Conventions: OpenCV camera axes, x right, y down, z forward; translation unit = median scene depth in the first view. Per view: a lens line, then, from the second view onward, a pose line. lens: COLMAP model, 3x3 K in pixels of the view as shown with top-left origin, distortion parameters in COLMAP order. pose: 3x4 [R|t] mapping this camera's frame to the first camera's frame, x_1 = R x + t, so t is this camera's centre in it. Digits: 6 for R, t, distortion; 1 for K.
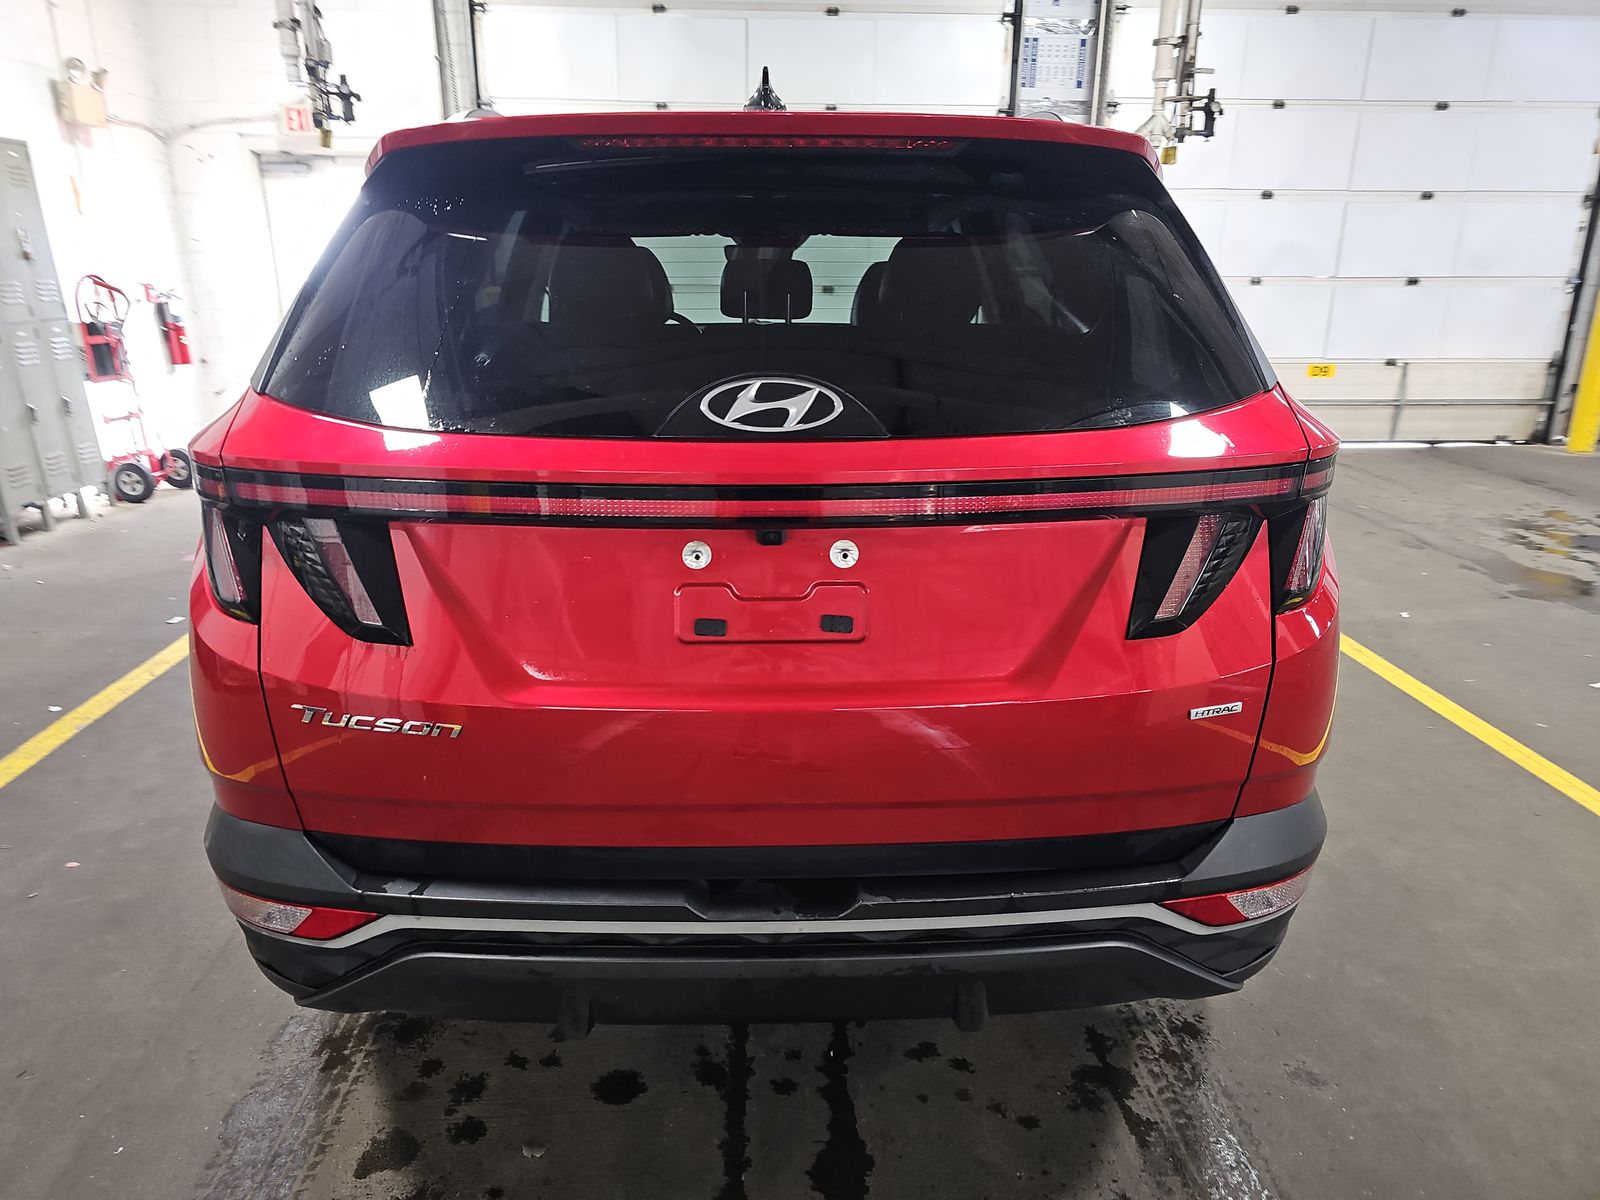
lens RADIAL K [[1068.2, 0, 799.4], [0, 1068.2, 603.4], [0, 0, 1]] dist [0.026646, -0.012129]
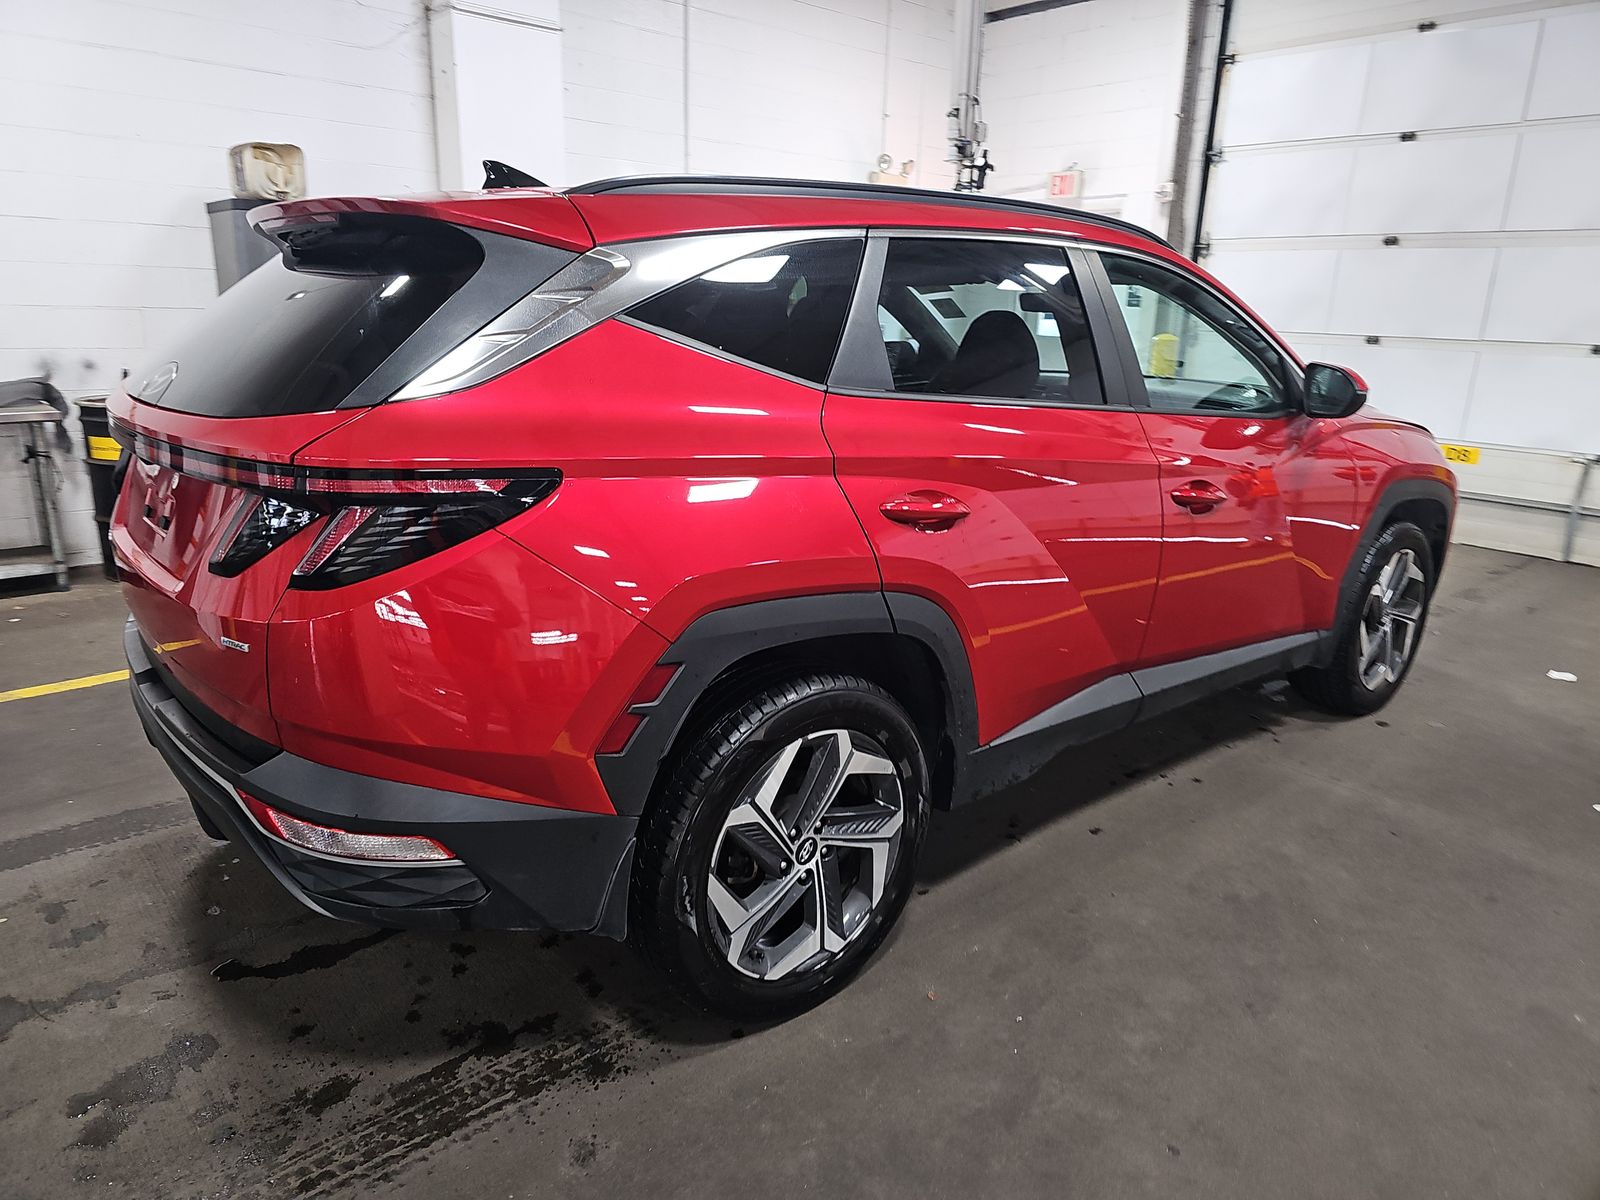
lens RADIAL K [[1068.2, 0, 804.1], [0, 1068.2, 604.6], [0, 0, 1]] dist [0.026646, -0.012129]
pose [[0.619376, 0.227714, -0.751345, 0.443923], [-0.254949, 0.963485, 0.081839, -0.060931], [0.742546, 0.140865, 0.654815, 0.161745]]
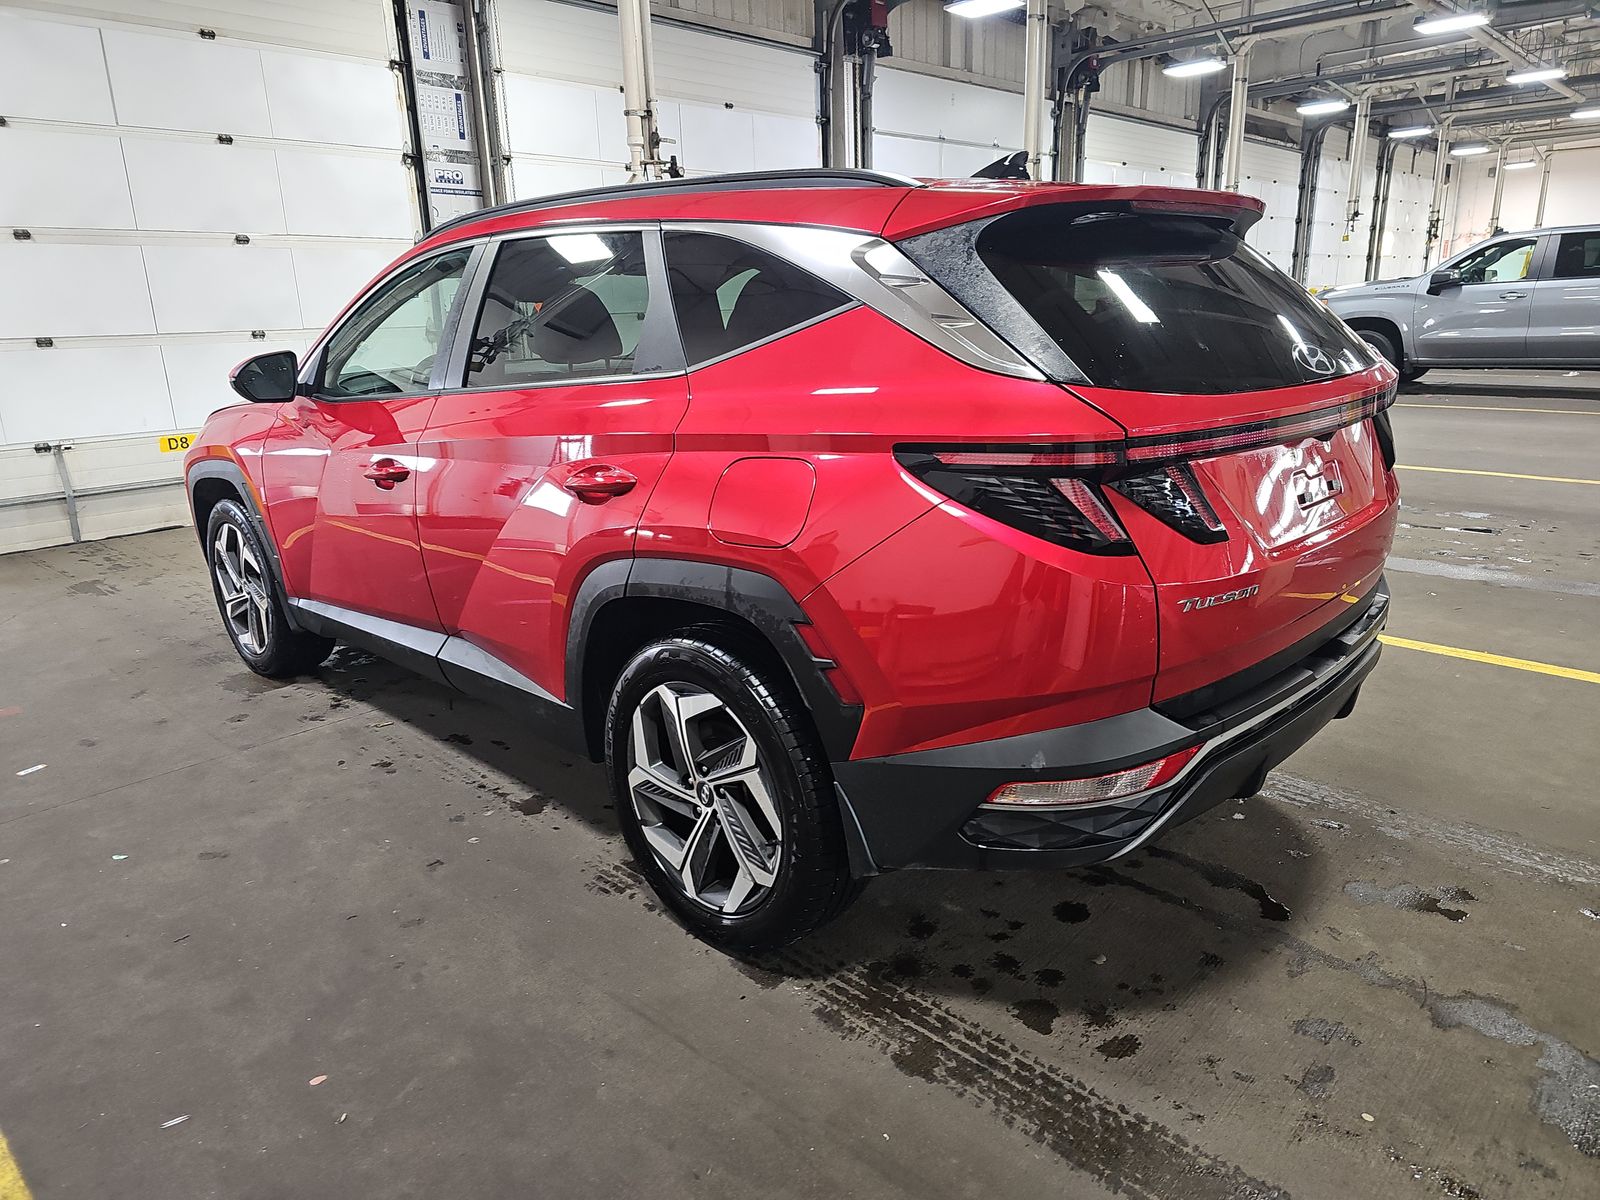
lens RADIAL K [[1068.2, 0, 815.1], [0, 1068.2, 596.6], [0, 0, 1]] dist [0.026646, -0.012129]
pose [[0.703431, -0.214305, 0.677686, -0.429020], [0.242481, 0.968618, 0.054614, -0.025293], [-0.668122, 0.125909, 0.733321, 0.072035]]
